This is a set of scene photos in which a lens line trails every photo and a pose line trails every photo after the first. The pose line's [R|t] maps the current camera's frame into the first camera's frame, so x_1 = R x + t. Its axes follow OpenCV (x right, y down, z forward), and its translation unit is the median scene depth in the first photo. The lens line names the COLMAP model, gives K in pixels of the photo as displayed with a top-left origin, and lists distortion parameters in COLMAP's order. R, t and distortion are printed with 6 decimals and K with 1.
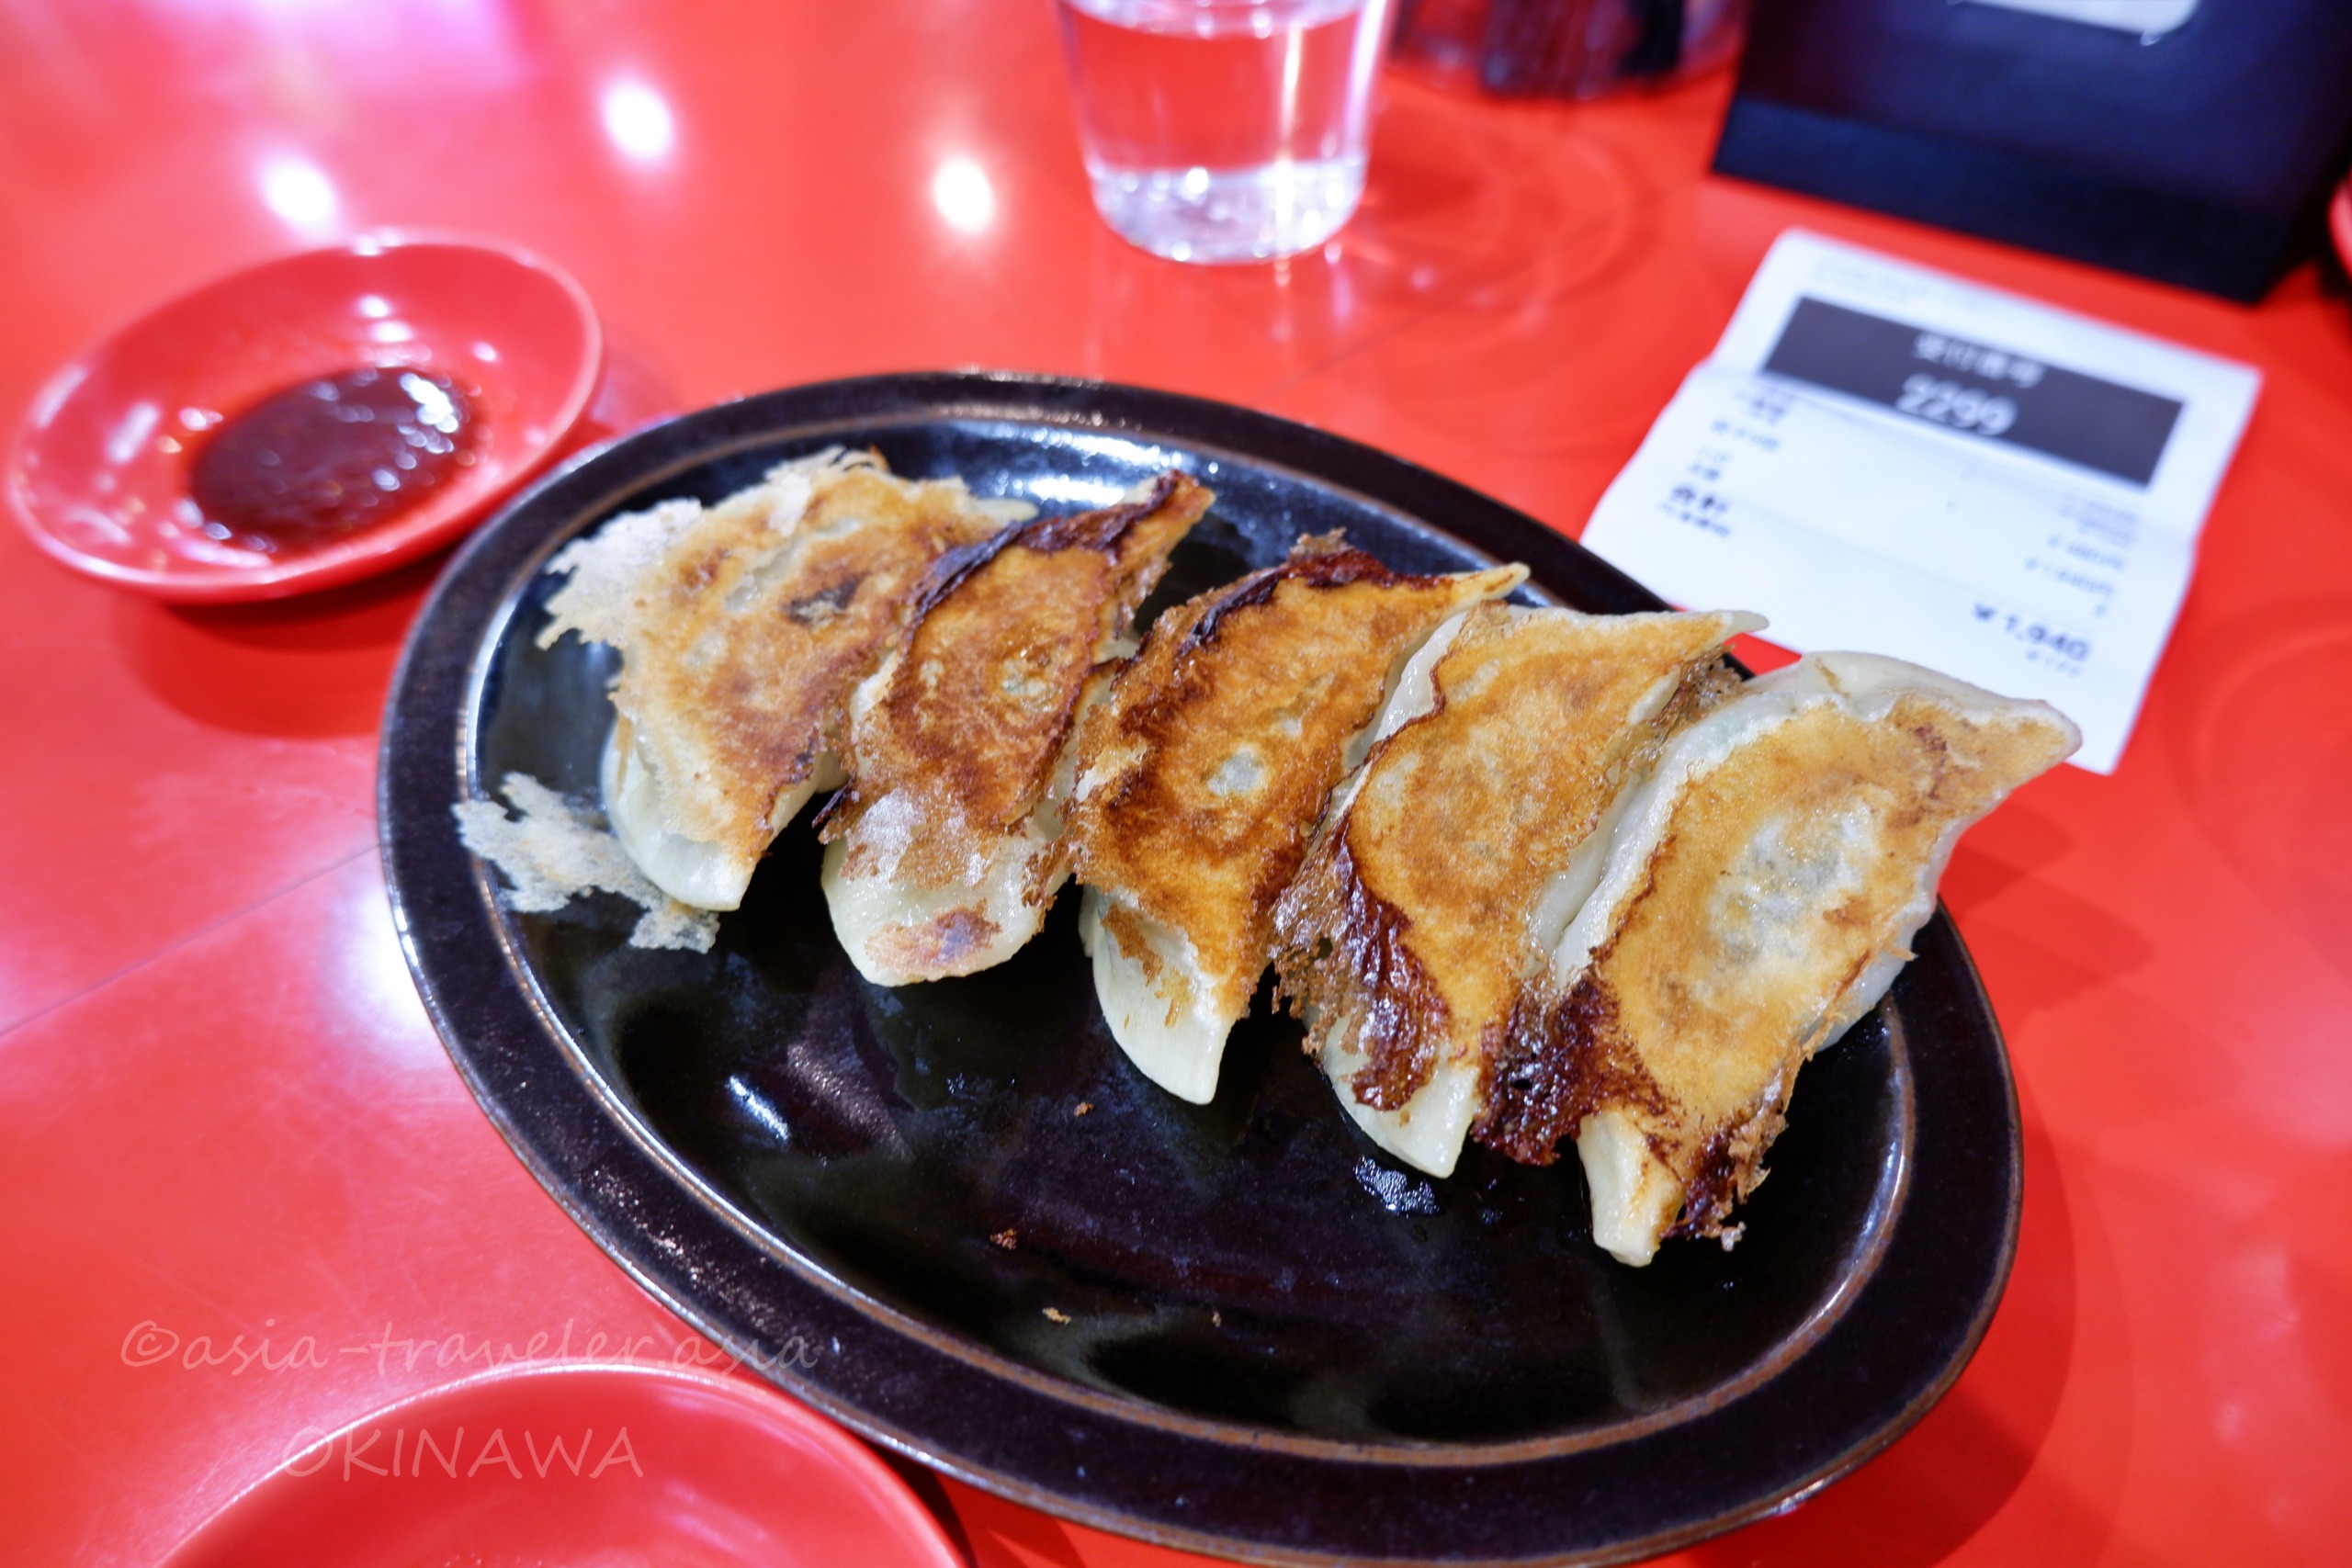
lens RADIAL K [[1484.8, 0, 1167.3], [0, 1484.8, 794.2], [0, 0, 1]] dist [-0.025440, -0.002452]
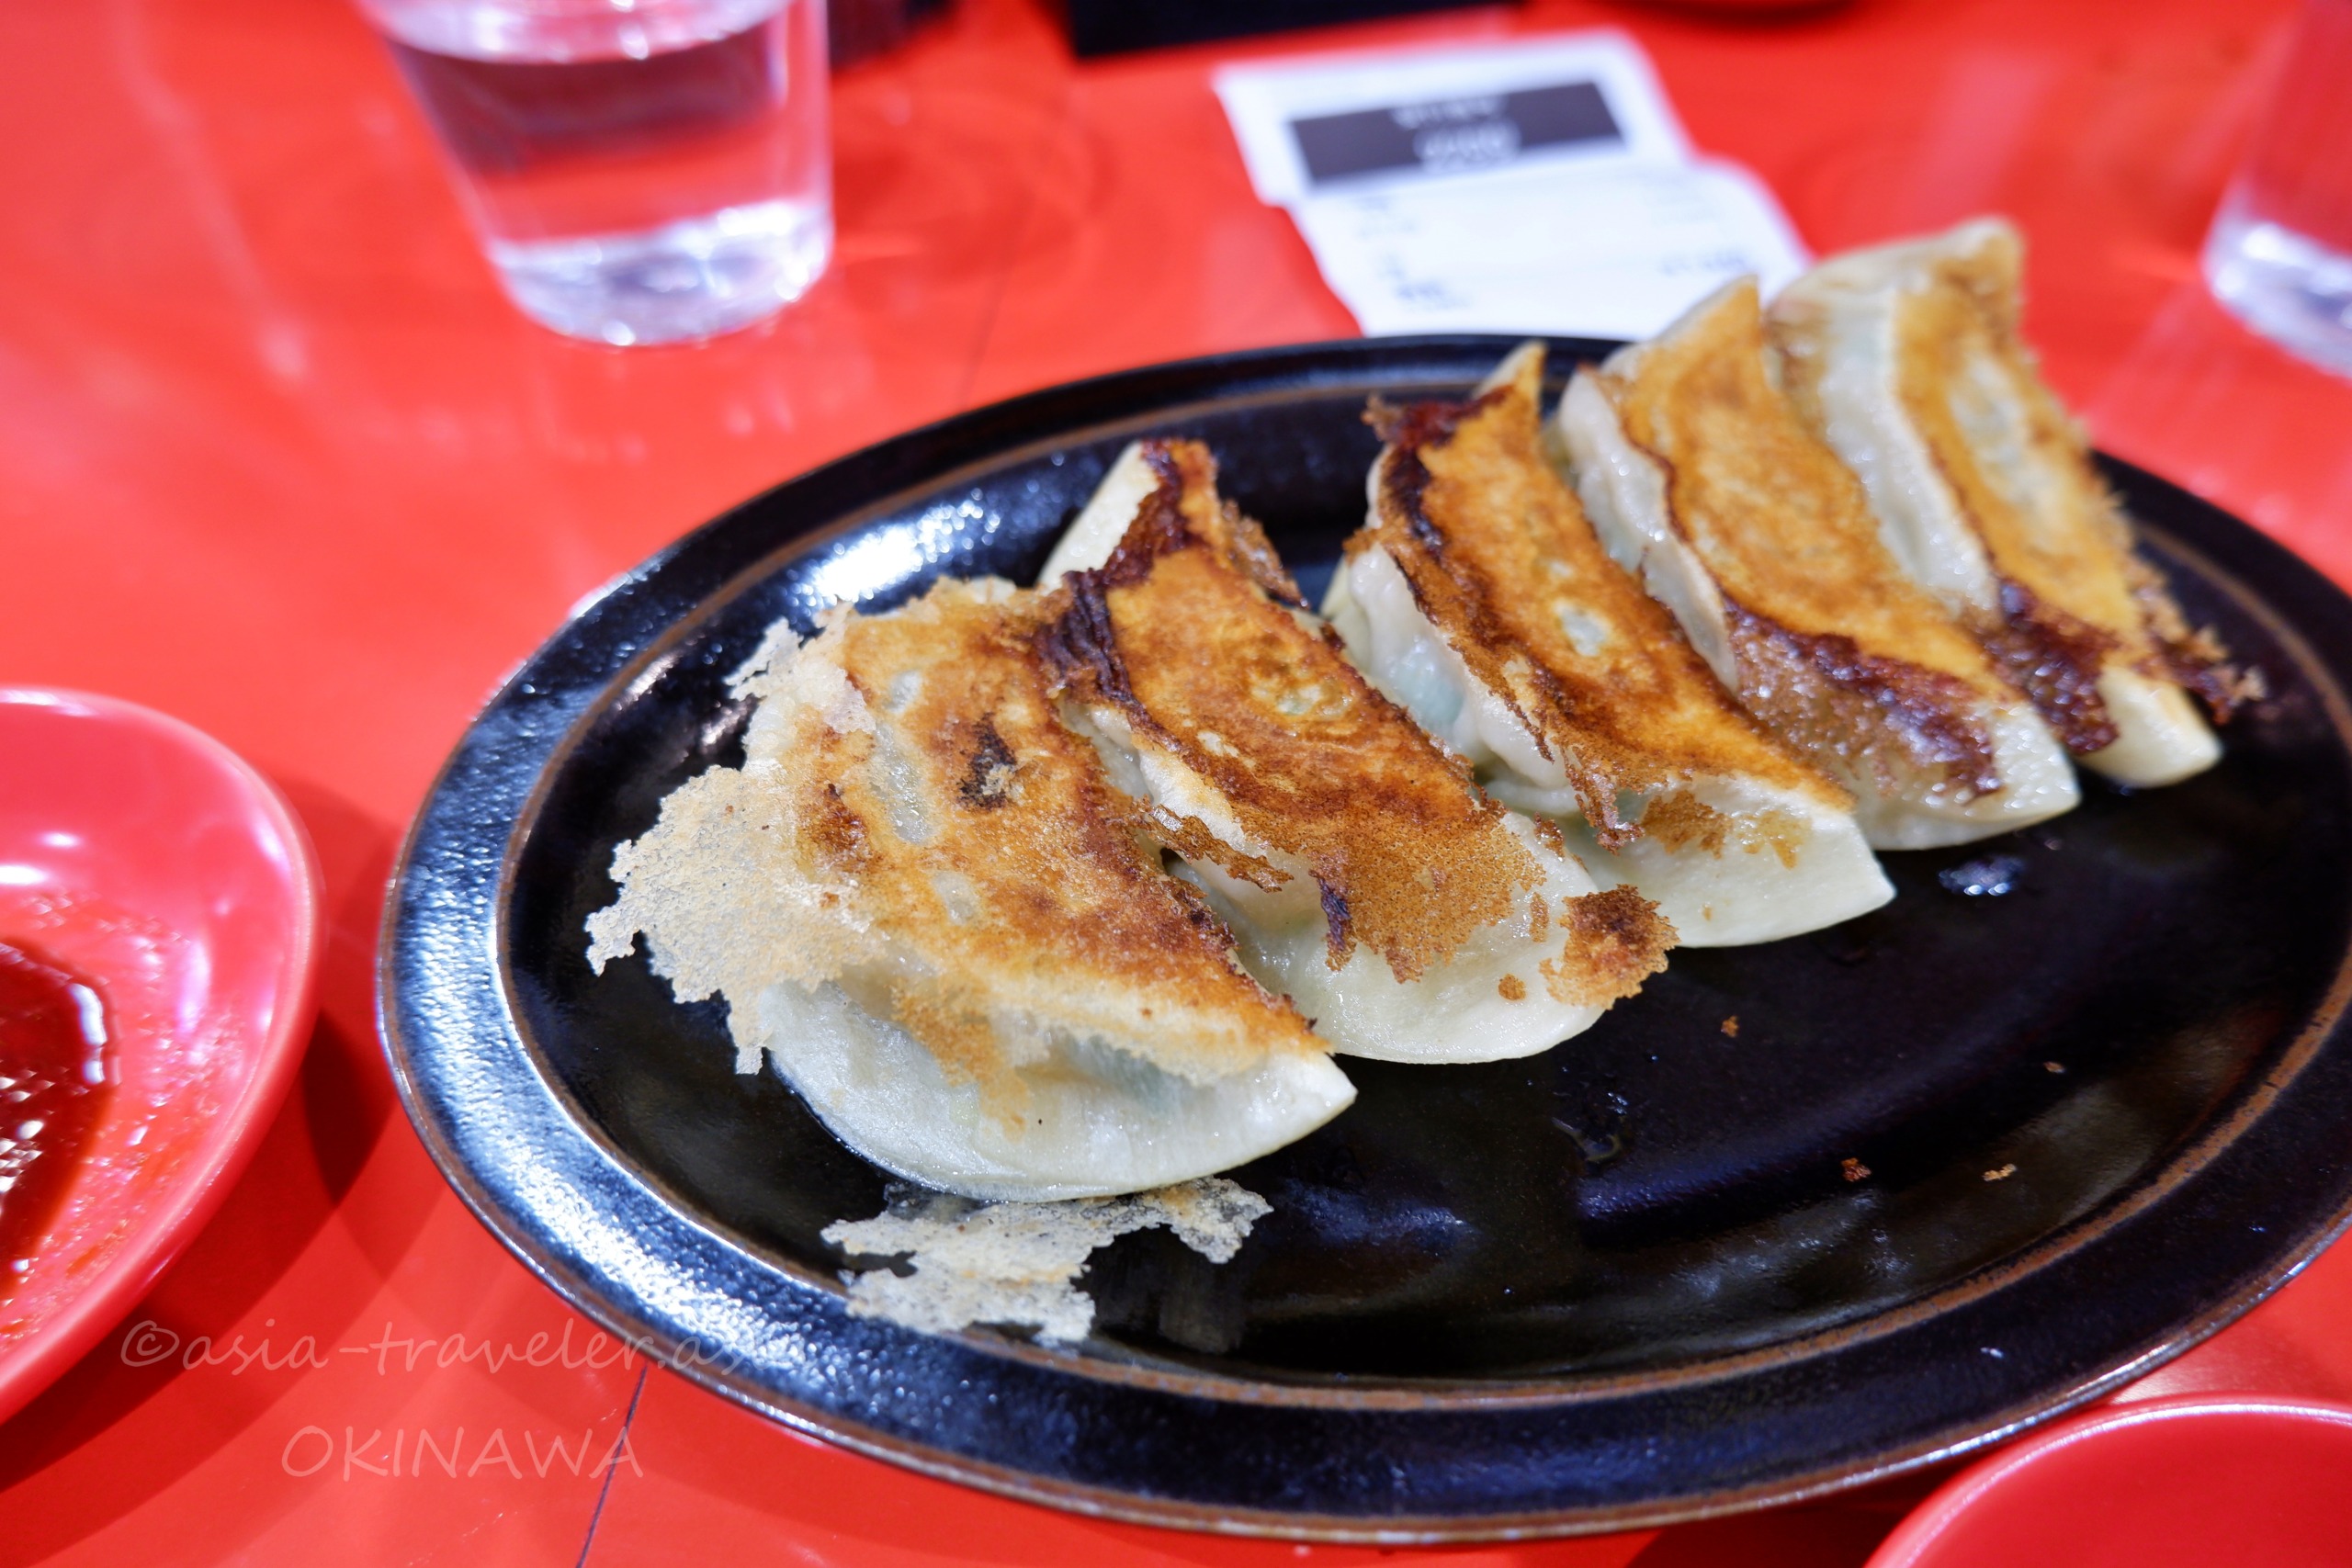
lens RADIAL K [[1484.8, 0, 1171.1], [0, 1484.8, 770.3], [0, 0, 1]] dist [-0.025440, -0.002452]
pose [[0.684445, -0.531467, 0.499077, -0.583247], [0.565320, 0.819147, 0.097018, -0.163052], [-0.460380, 0.215735, 0.861109, 0.353541]]
